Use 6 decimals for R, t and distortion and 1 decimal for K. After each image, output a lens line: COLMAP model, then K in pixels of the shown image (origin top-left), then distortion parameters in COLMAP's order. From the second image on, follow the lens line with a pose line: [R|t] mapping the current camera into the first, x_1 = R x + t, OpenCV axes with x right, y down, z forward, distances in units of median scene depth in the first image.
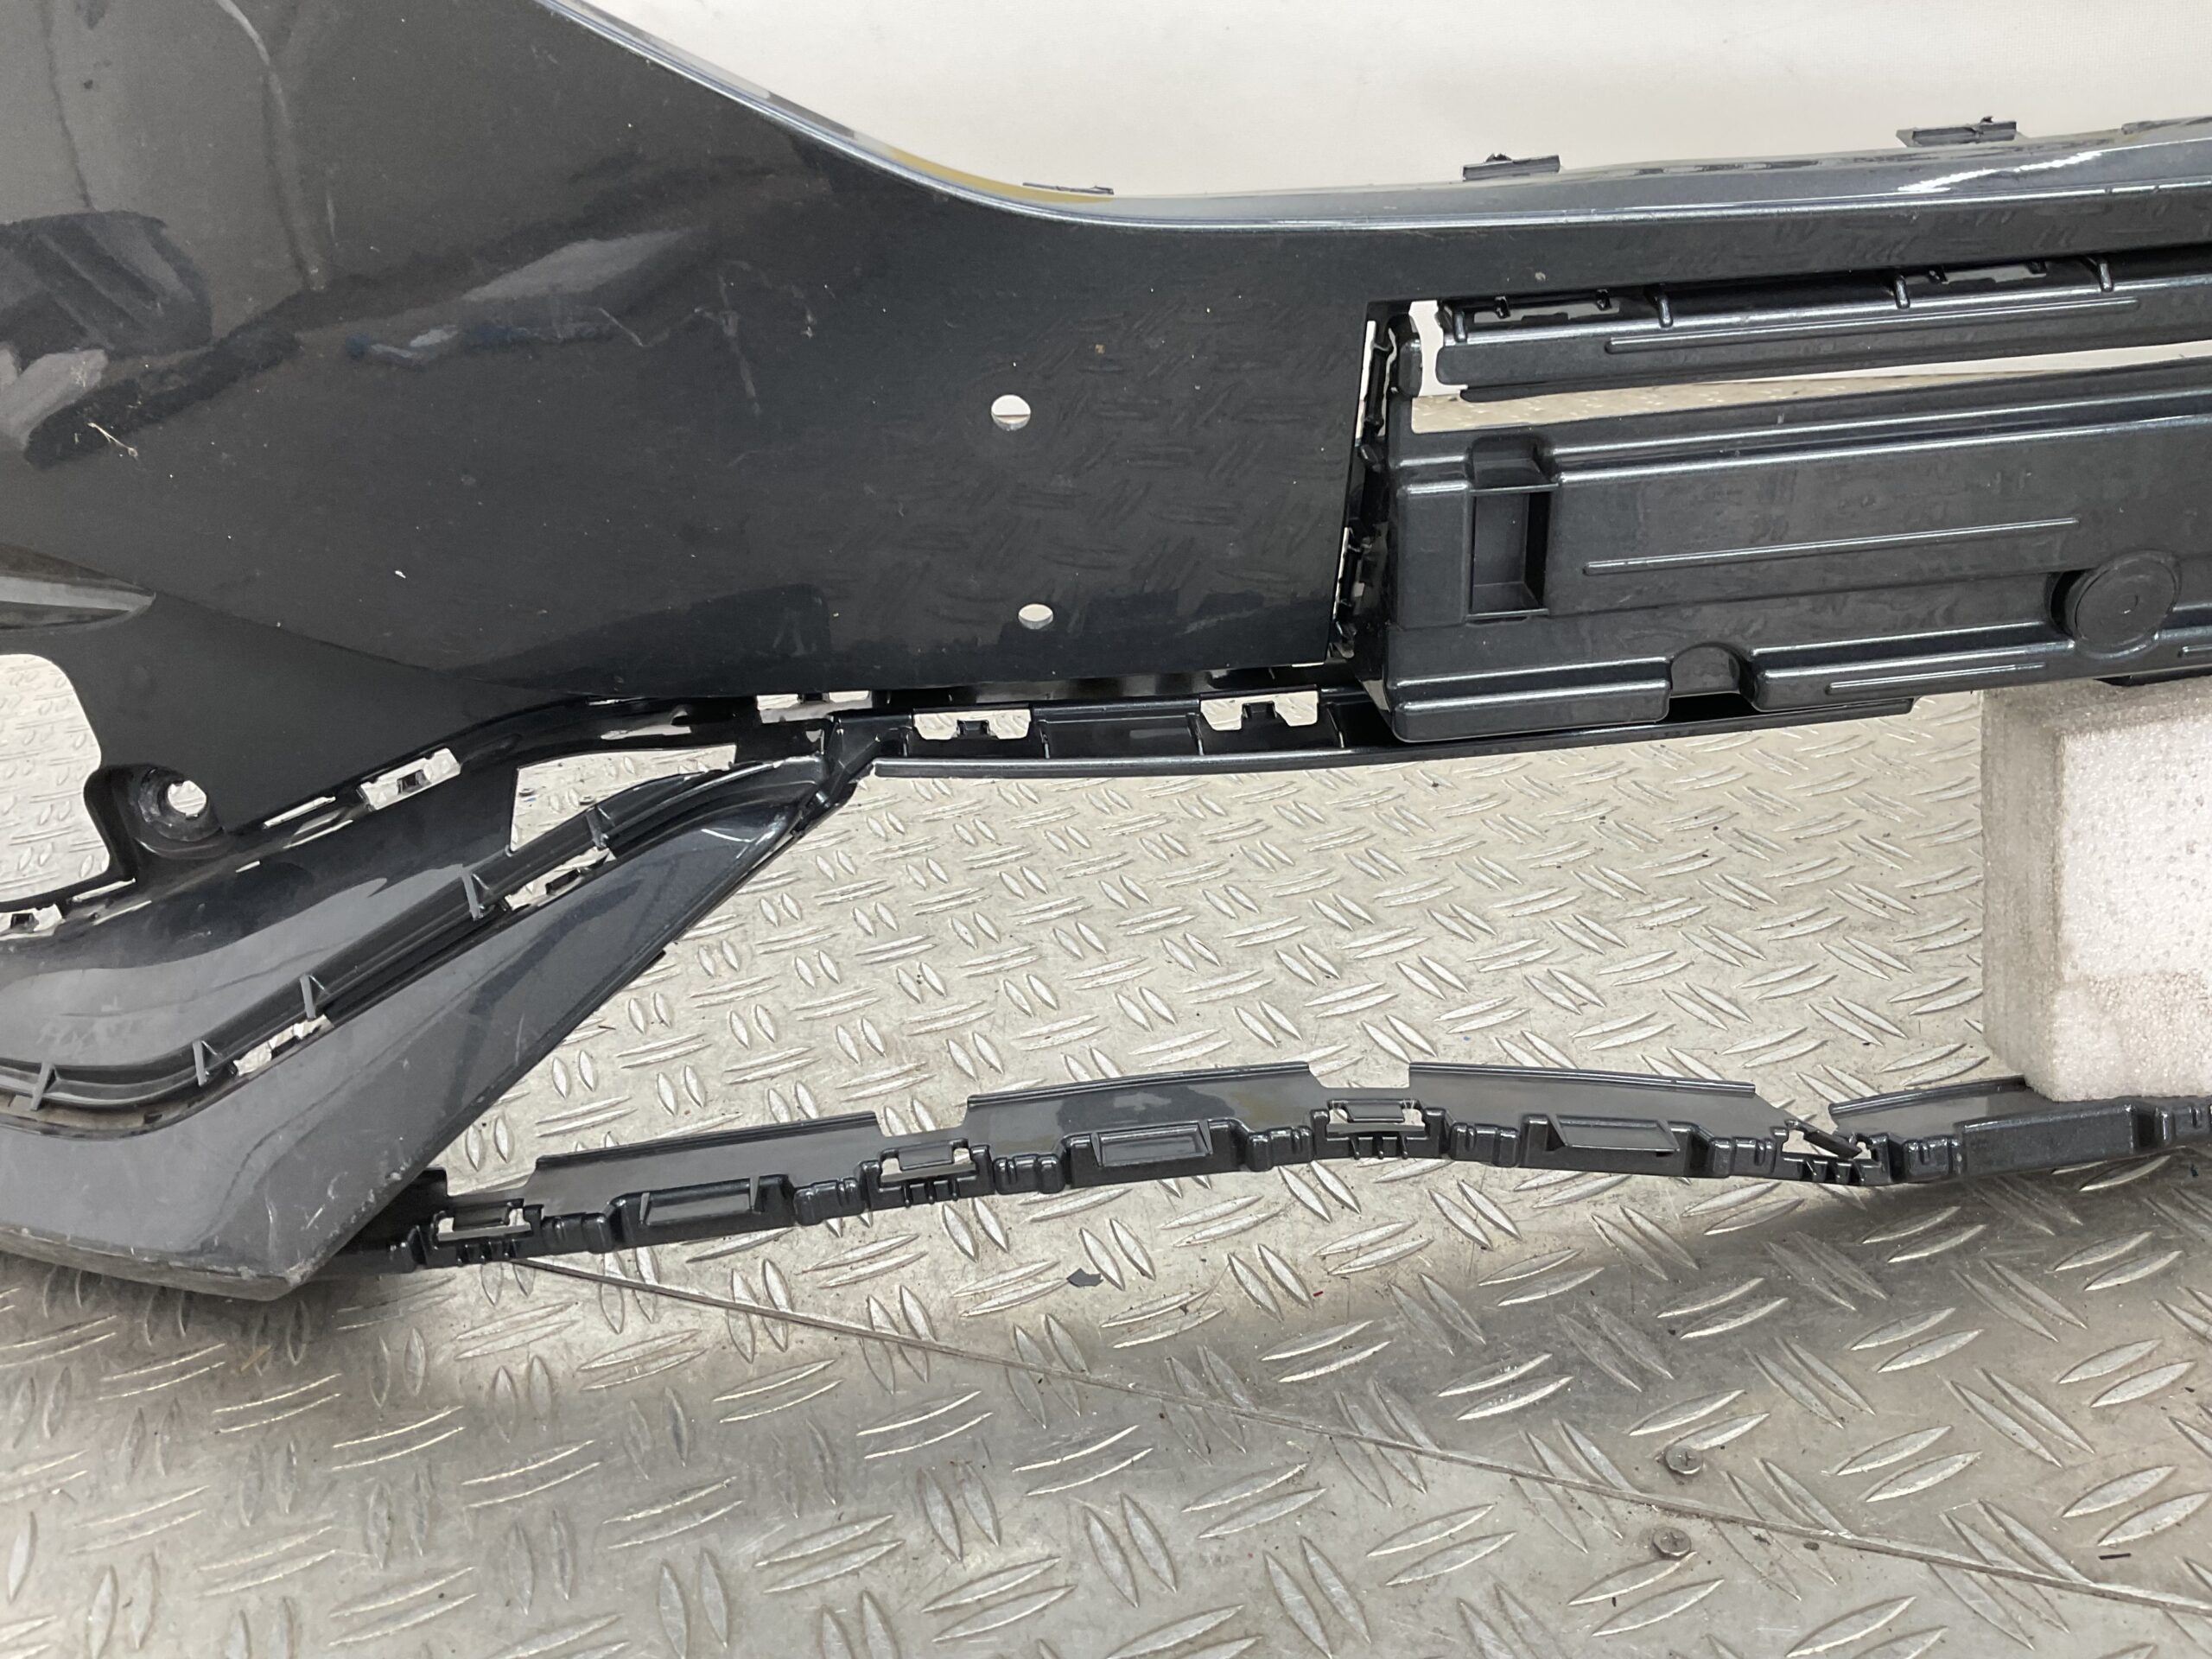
lens RADIAL K [[1839.3, 0, 1101.9], [0, 1839.3, 838.5], [0, 0, 1]] dist [0.139216, -0.310699]
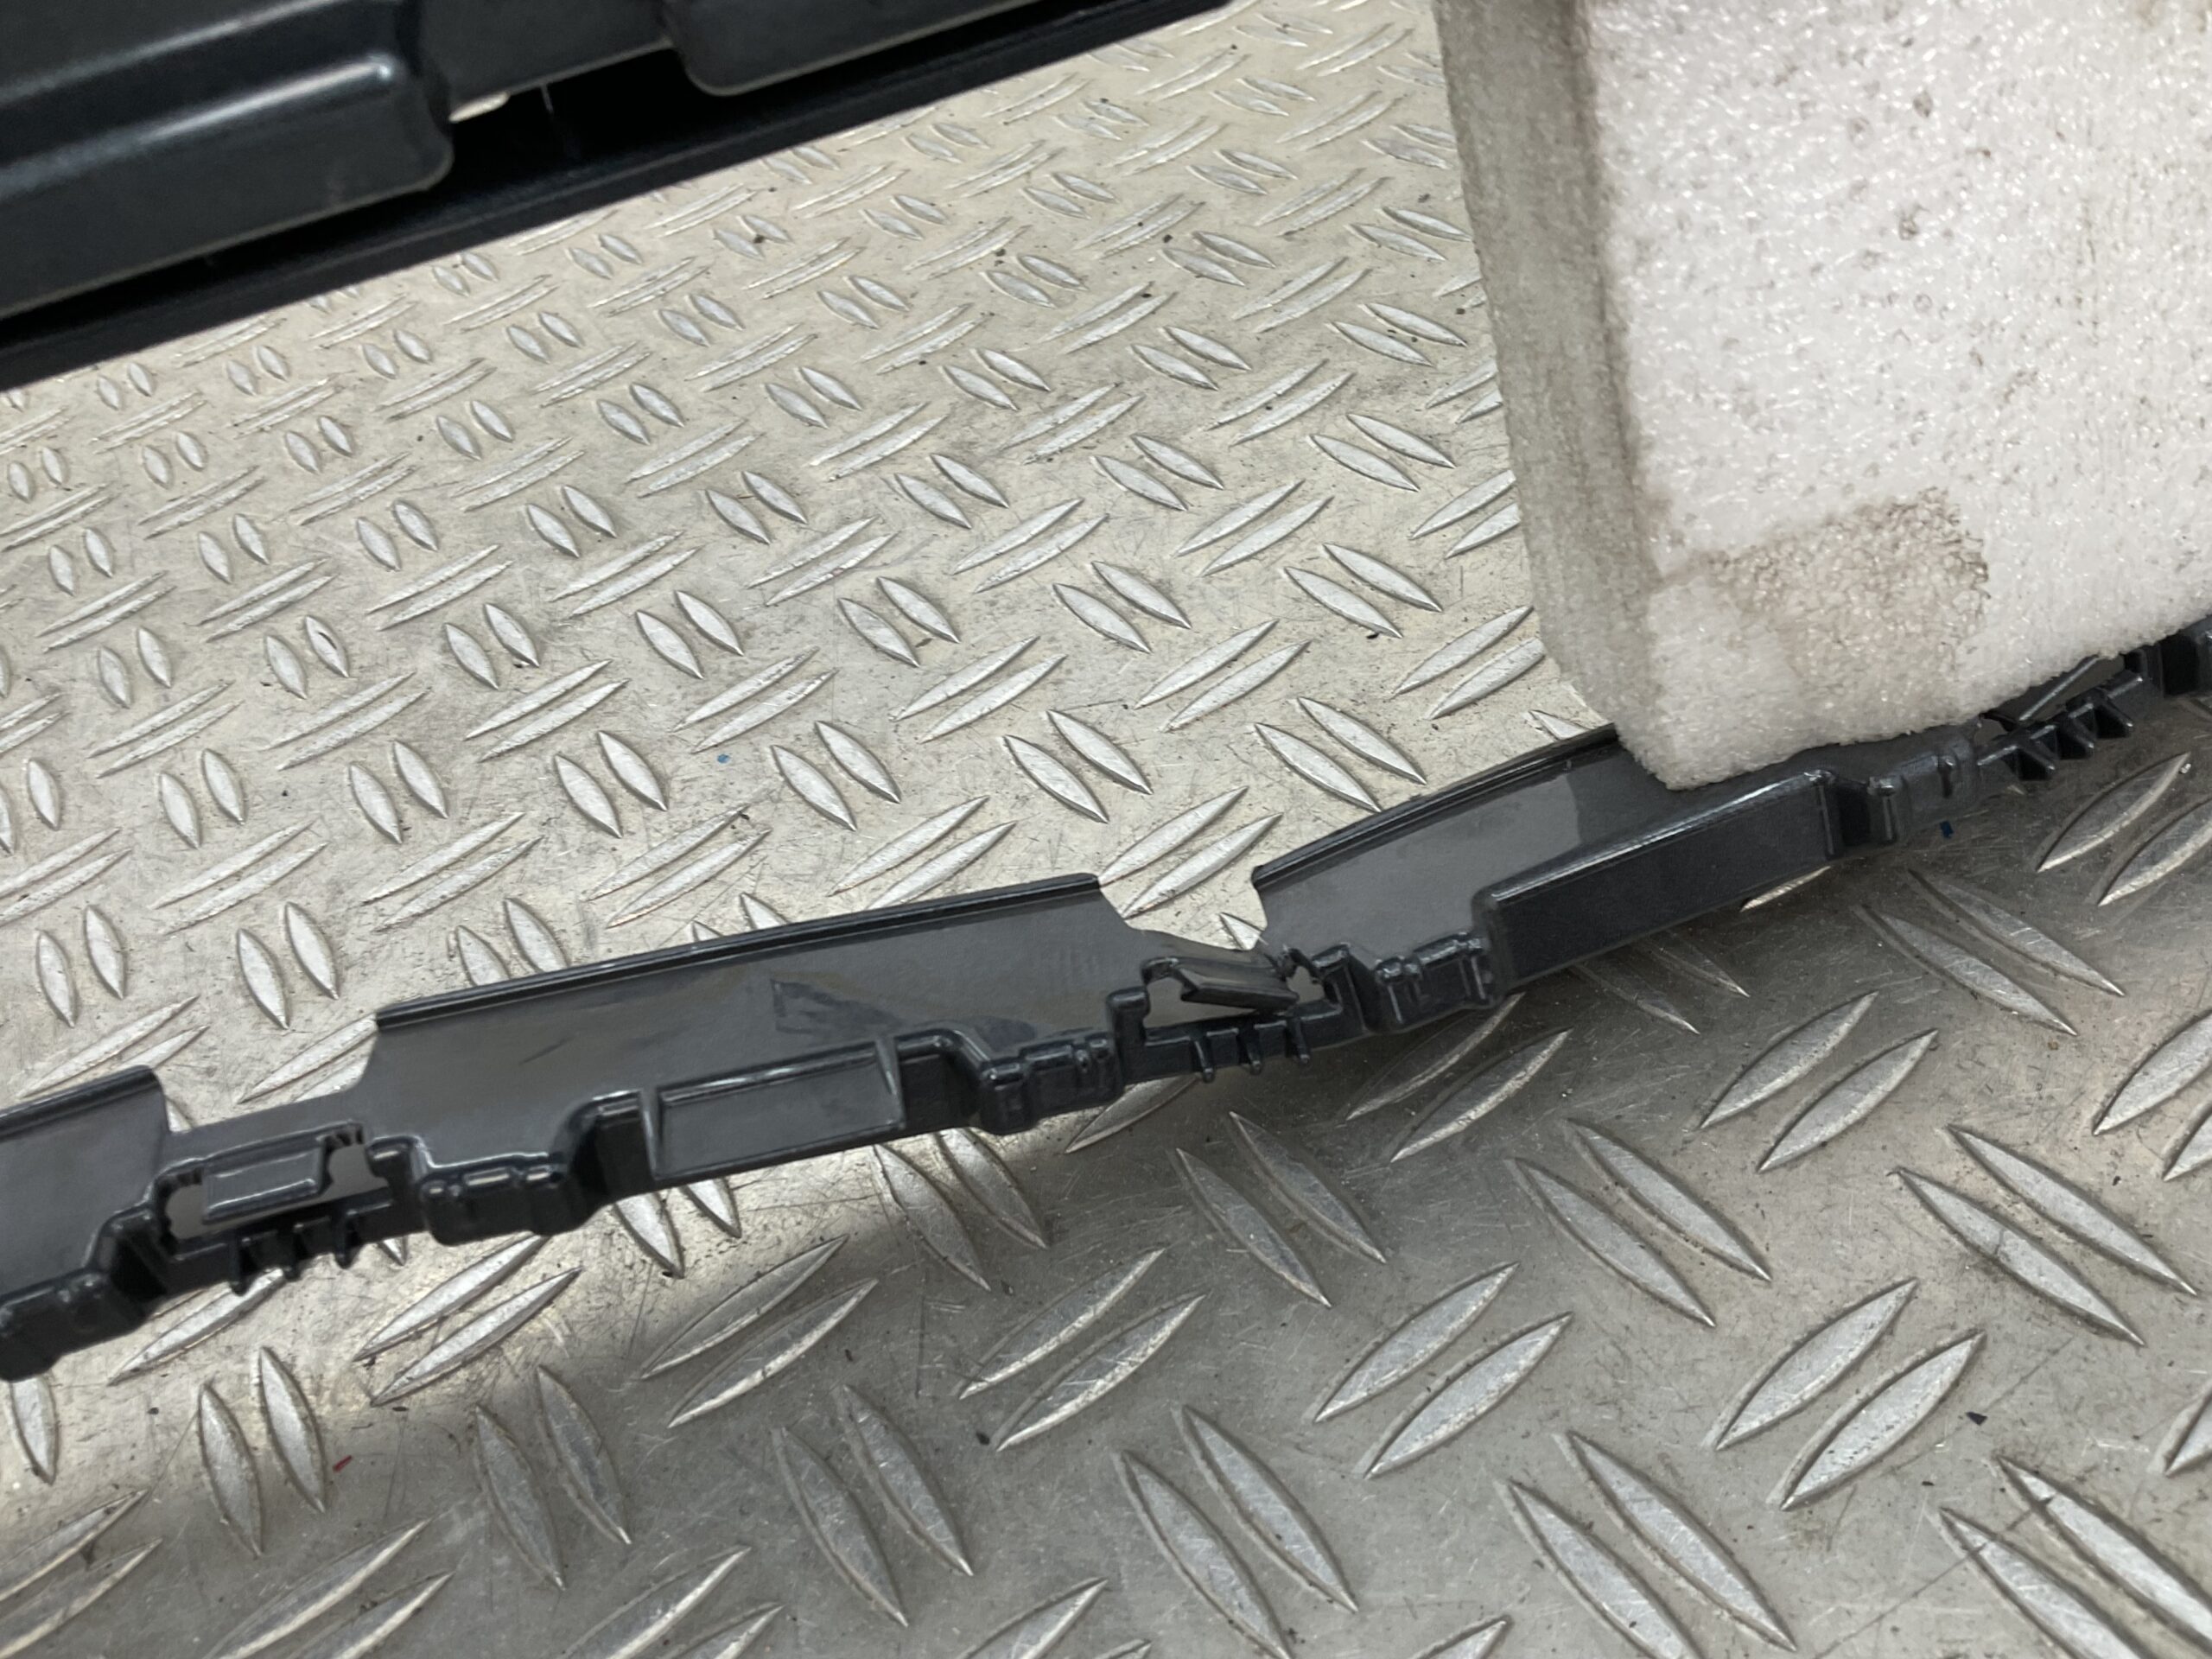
lens RADIAL K [[1839.3, 0, 1101.9], [0, 1839.3, 838.5], [0, 0, 1]] dist [0.139216, -0.310699]
pose [[0.969216, -0.231048, 0.085066, 0.242234], [0.192959, 0.927410, 0.320432, -0.026127], [-0.152926, -0.294154, 0.943444, 0.420037]]
